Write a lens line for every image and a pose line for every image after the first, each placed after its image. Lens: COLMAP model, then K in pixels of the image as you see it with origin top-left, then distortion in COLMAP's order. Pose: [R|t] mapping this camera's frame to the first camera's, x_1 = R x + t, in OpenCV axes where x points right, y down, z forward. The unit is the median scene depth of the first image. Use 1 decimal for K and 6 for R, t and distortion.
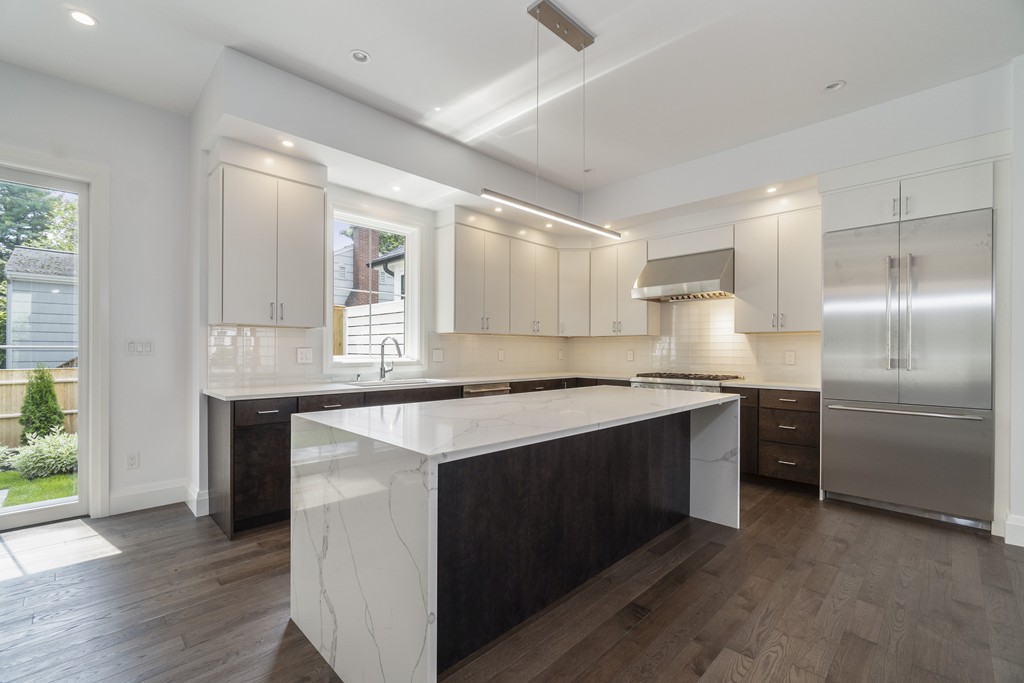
lens RADIAL K [[445.4, 0, 512.6], [0, 445.4, 351.1], [0, 0, 1]] dist [-0.001571, 0.000282]
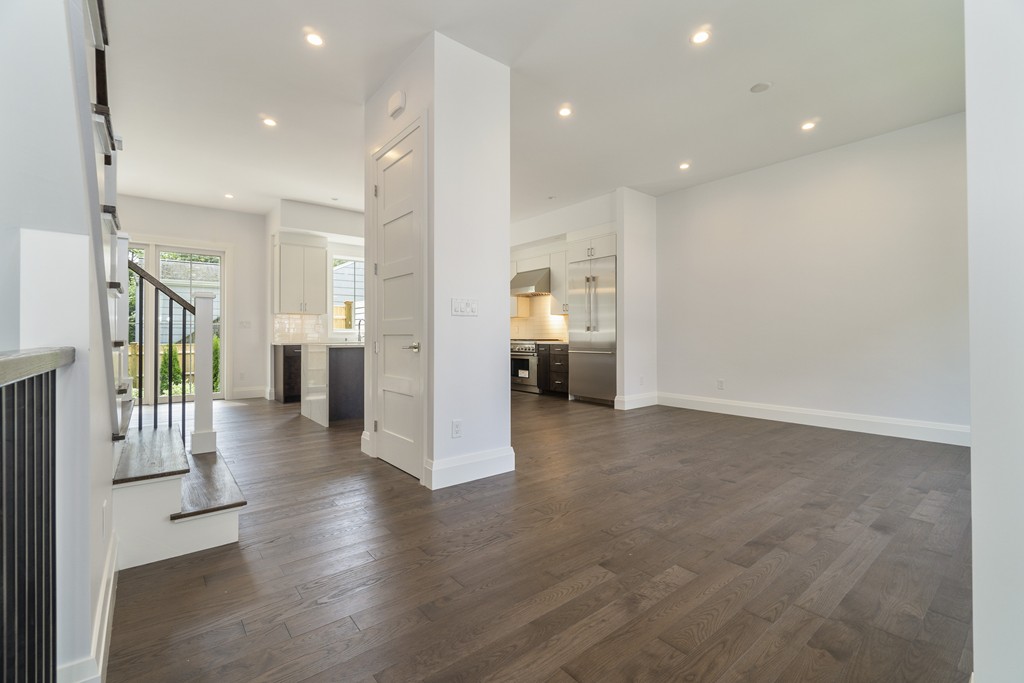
lens RADIAL K [[445.4, 0, 513.9], [0, 445.4, 334.1], [0, 0, 1]] dist [-0.001571, 0.000282]
pose [[0.994296, -0.006304, -0.106468, 0.703210], [0.005586, 0.999960, -0.007045, 0.062441], [0.106508, 0.006410, 0.994291, -1.023522]]
